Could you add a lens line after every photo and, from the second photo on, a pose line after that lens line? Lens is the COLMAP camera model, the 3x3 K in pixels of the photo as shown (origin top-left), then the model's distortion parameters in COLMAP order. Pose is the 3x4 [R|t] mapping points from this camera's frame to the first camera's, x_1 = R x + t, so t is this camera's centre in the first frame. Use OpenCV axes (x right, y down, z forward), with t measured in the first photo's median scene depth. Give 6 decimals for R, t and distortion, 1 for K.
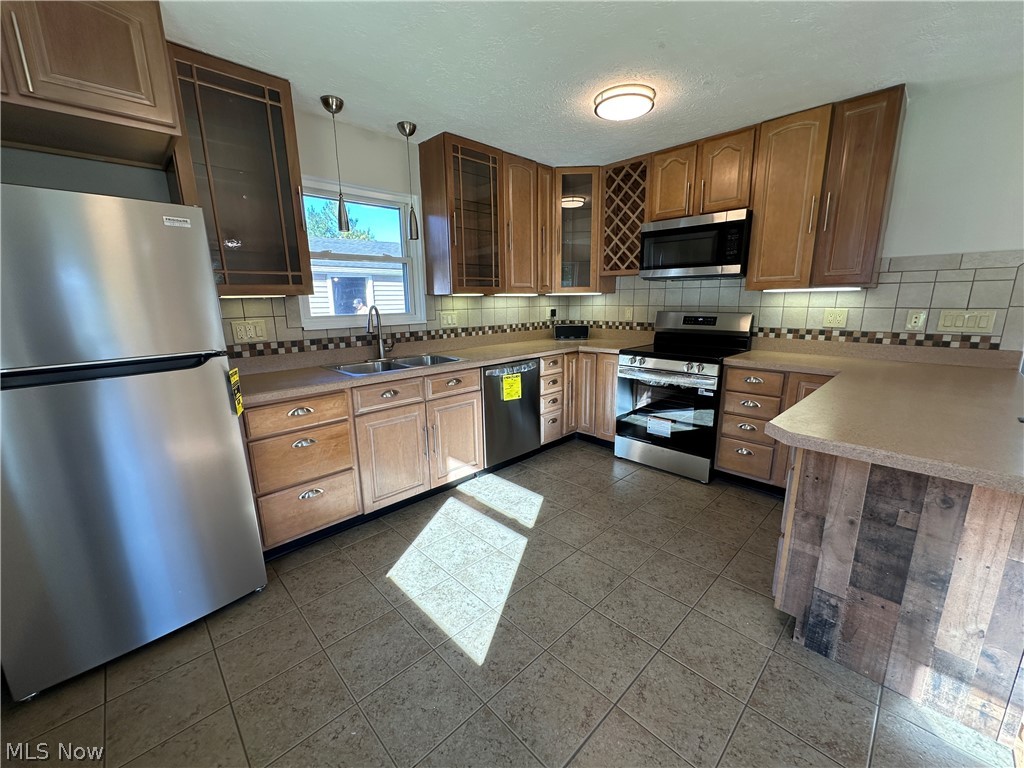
lens RADIAL K [[409.7, 0, 514.4], [0, 409.7, 382.8], [0, 0, 1]] dist [-0.003727, 0.001790]
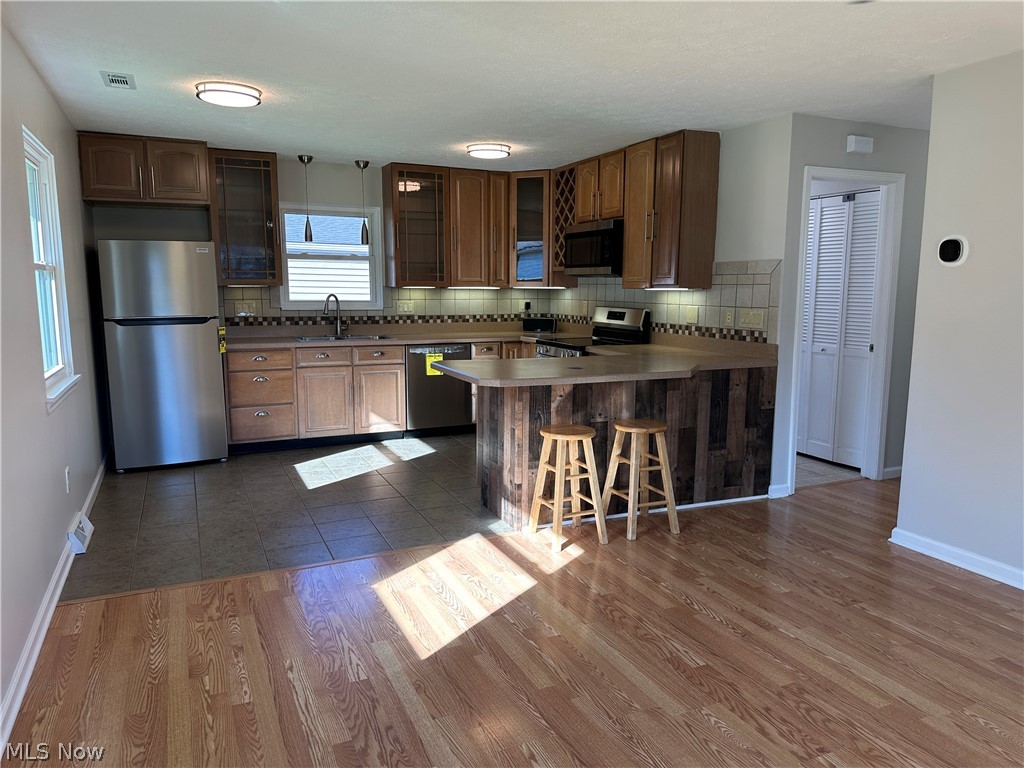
lens RADIAL K [[720.7, 0, 511.6], [0, 720.7, 381.8], [0, 0, 1]] dist [0.069055, -0.081315]
pose [[0.940285, 0.063539, -0.334405, 0.967184], [-0.086540, 0.994766, -0.054324, 0.165061], [0.329203, 0.080019, 0.940862, -0.953234]]
